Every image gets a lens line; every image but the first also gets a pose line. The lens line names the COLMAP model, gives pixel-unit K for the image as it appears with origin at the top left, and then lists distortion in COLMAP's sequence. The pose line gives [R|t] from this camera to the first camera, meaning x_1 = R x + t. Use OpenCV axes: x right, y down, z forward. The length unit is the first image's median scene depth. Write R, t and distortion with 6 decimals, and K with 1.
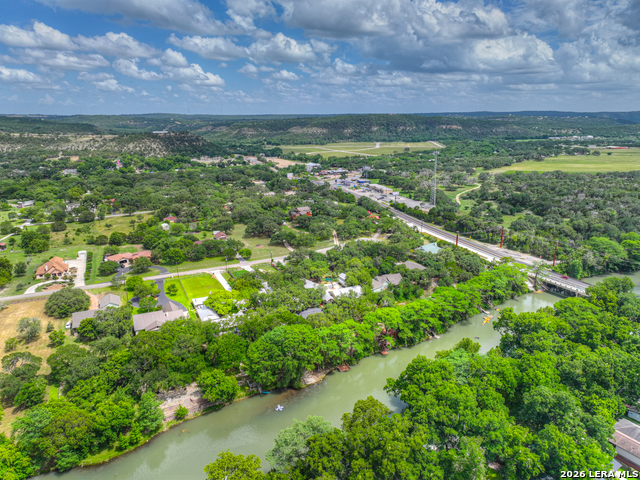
lens RADIAL K [[450.1, 0, 305.2], [0, 450.1, 225.6], [0, 0, 1]] dist [-0.002377, 0.018680]
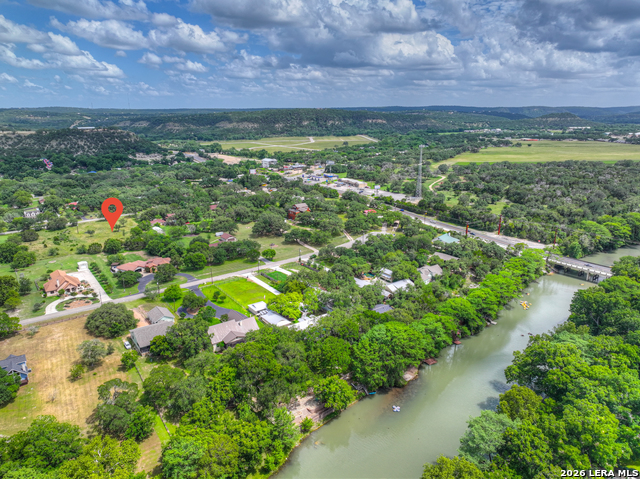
lens RADIAL K [[450.1, 0, 308.0], [0, 450.1, 246.5], [0, 0, 1]] dist [-0.002377, 0.018680]
pose [[0.981976, -0.054137, 0.181085, -0.196221], [0.044194, 0.997308, 0.058505, -0.005451], [-0.183765, -0.049447, 0.981726, 0.042684]]
